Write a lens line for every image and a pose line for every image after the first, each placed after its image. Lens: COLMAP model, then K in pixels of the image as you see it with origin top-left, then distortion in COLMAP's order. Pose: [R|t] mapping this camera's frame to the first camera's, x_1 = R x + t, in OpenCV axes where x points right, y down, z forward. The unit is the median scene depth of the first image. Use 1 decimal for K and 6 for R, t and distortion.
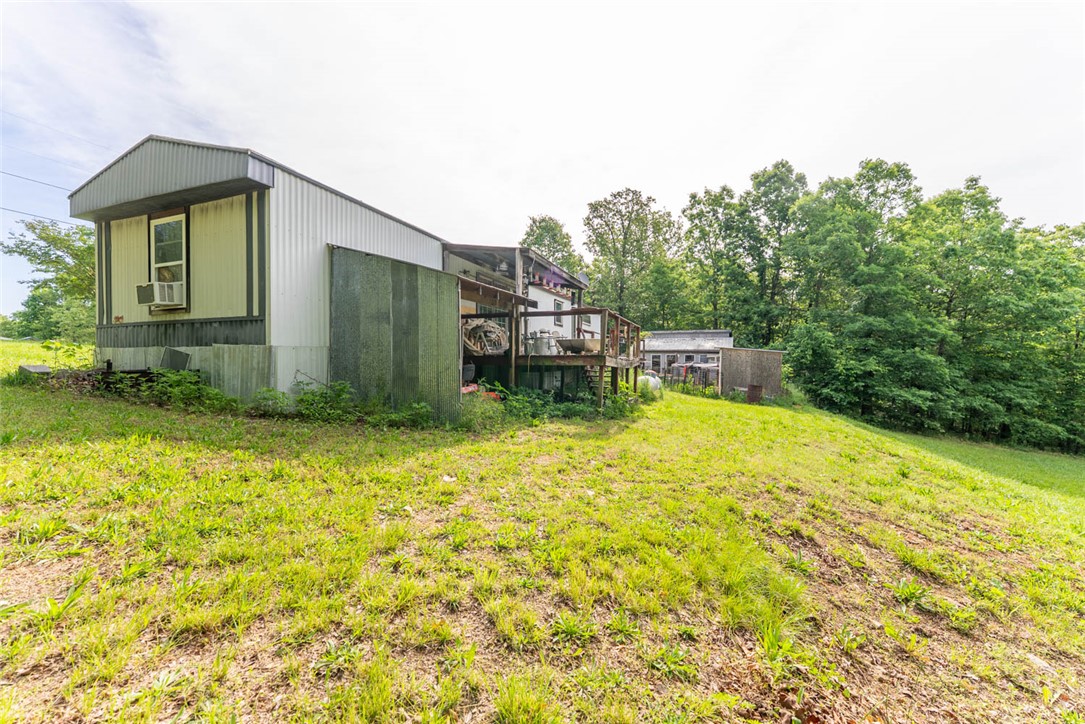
lens RADIAL K [[427.5, 0, 542.1], [0, 427.5, 363.4], [0, 0, 1]] dist [-0.000116, -0.000007]
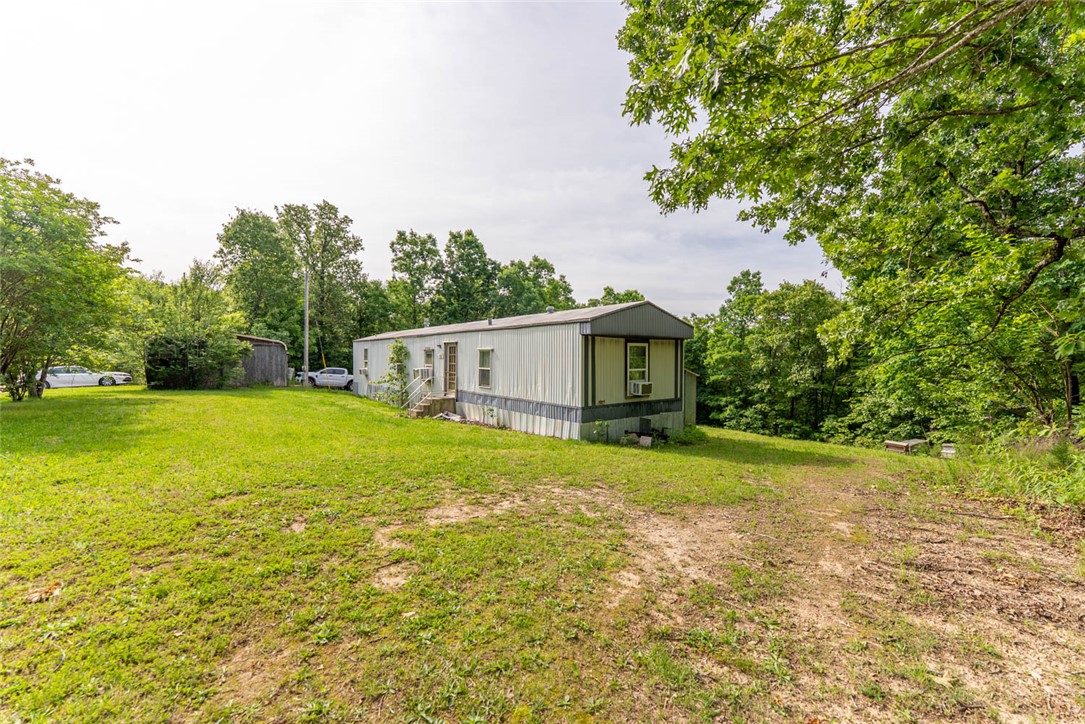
lens RADIAL K [[427.5, 0, 543.2], [0, 427.5, 360.6], [0, 0, 1]] dist [-0.000116, -0.000007]
pose [[0.525361, 0.000168, 0.850879, -2.533114], [0.002558, 0.999995, -0.001777, -0.263389], [-0.850876, 0.003111, 0.525358, 0.397170]]
